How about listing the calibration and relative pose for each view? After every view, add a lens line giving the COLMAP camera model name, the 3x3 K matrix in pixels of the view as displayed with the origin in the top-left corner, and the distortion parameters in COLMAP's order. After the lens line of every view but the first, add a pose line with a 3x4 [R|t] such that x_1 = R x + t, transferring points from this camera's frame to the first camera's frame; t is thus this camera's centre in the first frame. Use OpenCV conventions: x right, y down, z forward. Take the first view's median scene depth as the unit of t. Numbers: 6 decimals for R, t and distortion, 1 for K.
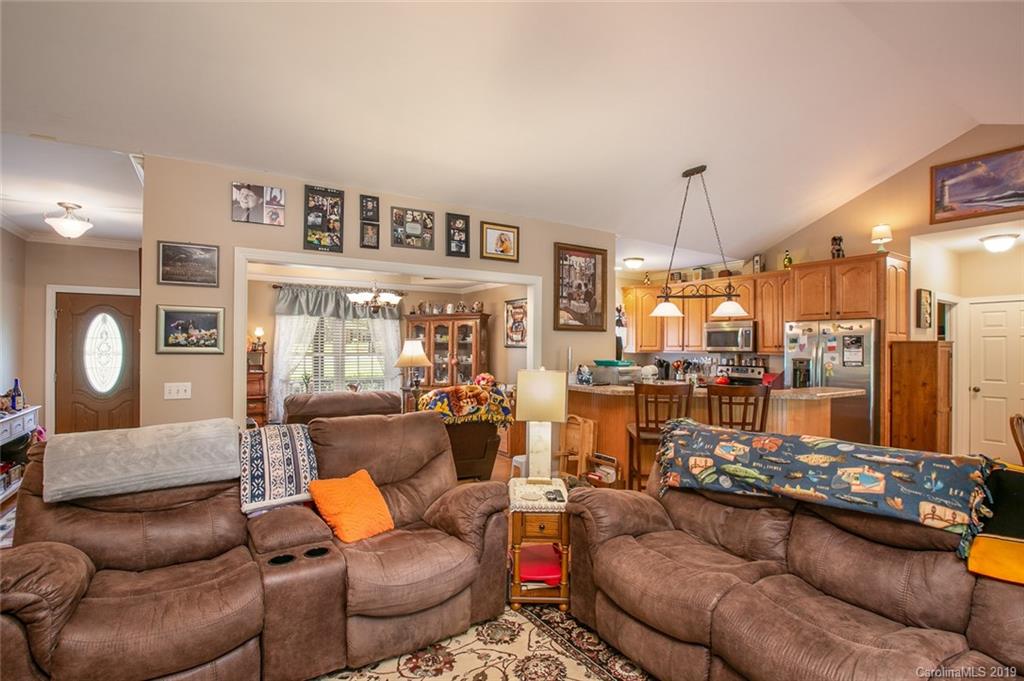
lens RADIAL K [[484.7, 0, 492.8], [0, 484.7, 342.3], [0, 0, 1]] dist [-0.043984, 0.010156]
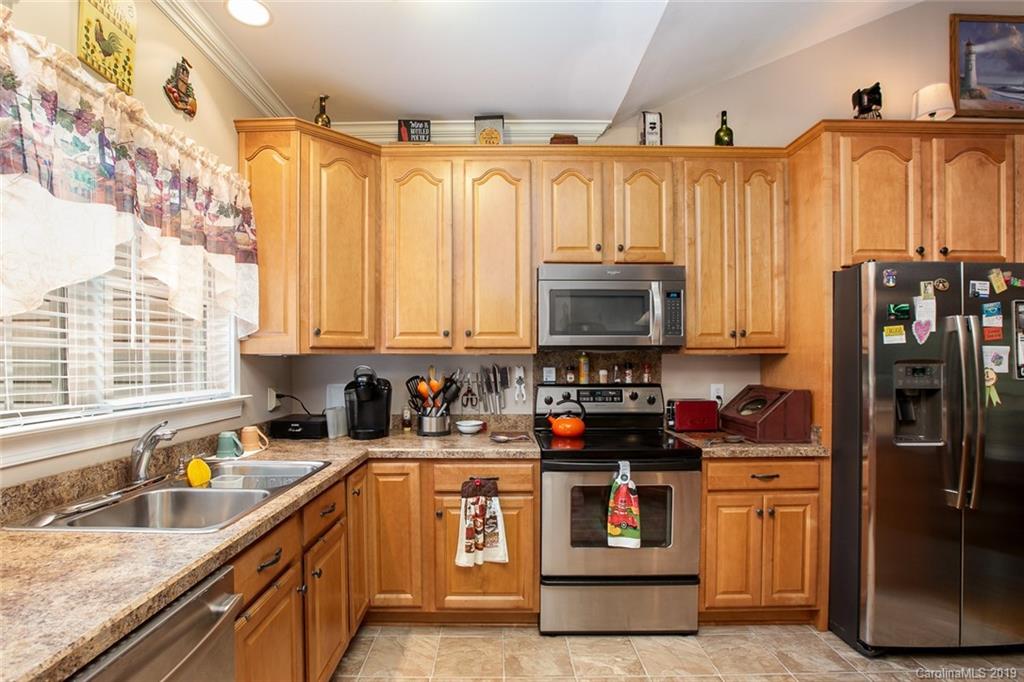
lens RADIAL K [[484.7, 0, 507.9], [0, 484.7, 363.0], [0, 0, 1]] dist [-0.043984, 0.010156]
pose [[0.529444, -0.014212, 0.848226, 0.173694], [-0.003497, 0.999815, 0.018935, 0.030565], [-0.848338, -0.012991, 0.529296, 1.098348]]
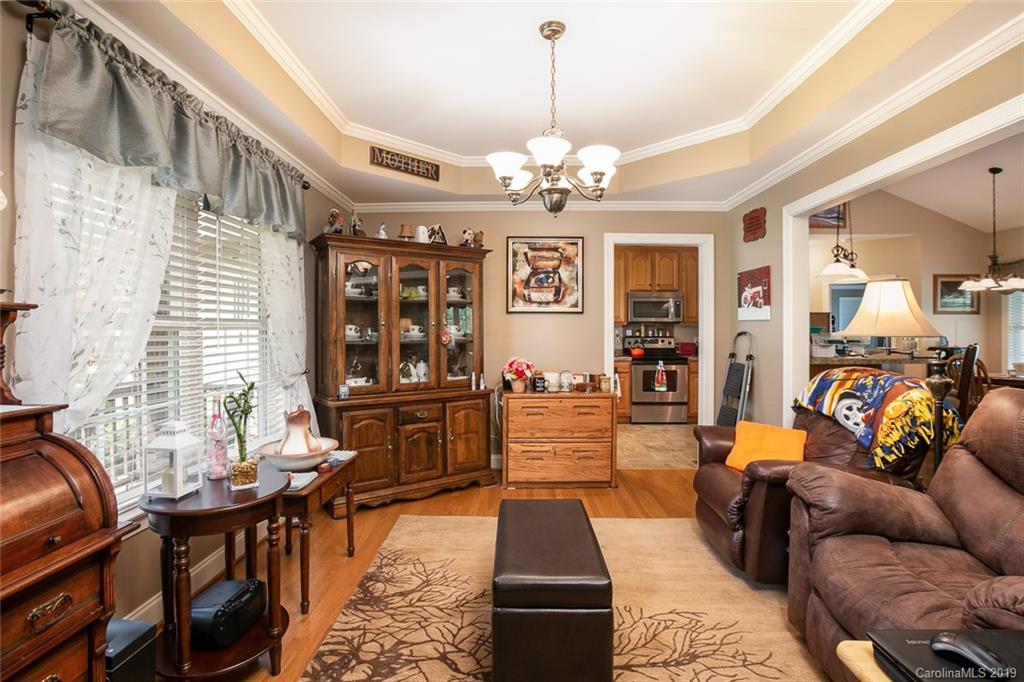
lens RADIAL K [[484.7, 0, 511.0], [0, 484.7, 338.0], [0, 0, 1]] dist [-0.043984, 0.010156]
pose [[0.544755, -0.020598, 0.838343, -0.630930], [0.001585, 0.999722, 0.023533, 0.035291], [-0.838594, -0.011491, 0.544636, 0.891371]]
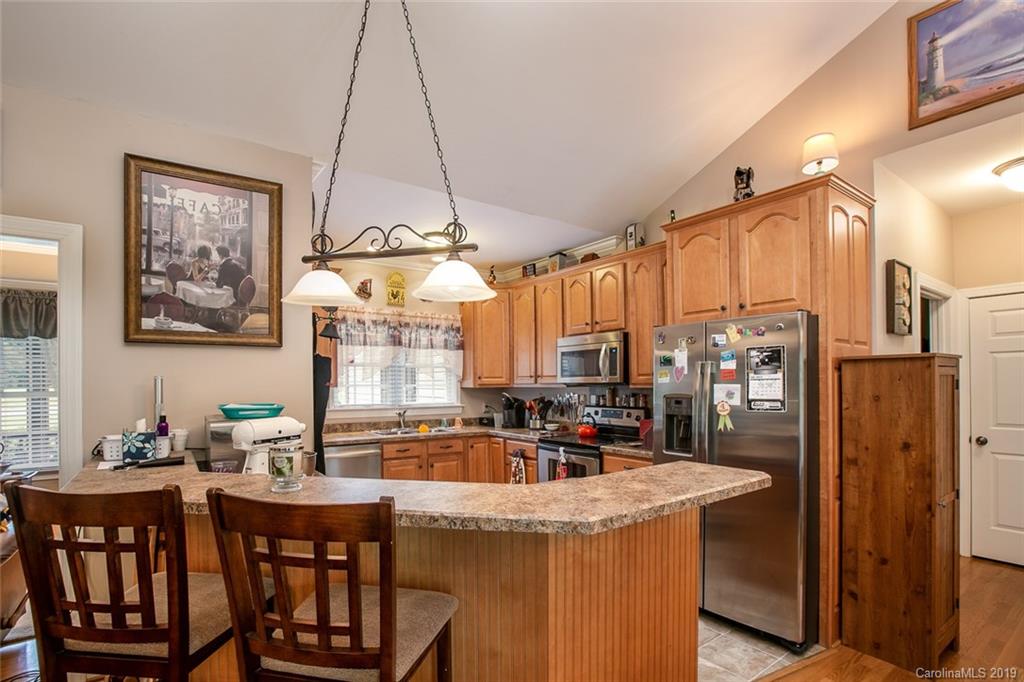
lens RADIAL K [[484.7, 0, 505.4], [0, 484.7, 379.6], [0, 0, 1]] dist [-0.043984, 0.010156]
pose [[0.997731, -0.014773, 0.065684, 0.433882], [0.014568, 0.999887, 0.003594, 0.012960], [-0.065730, -0.002629, 0.997834, 0.494702]]
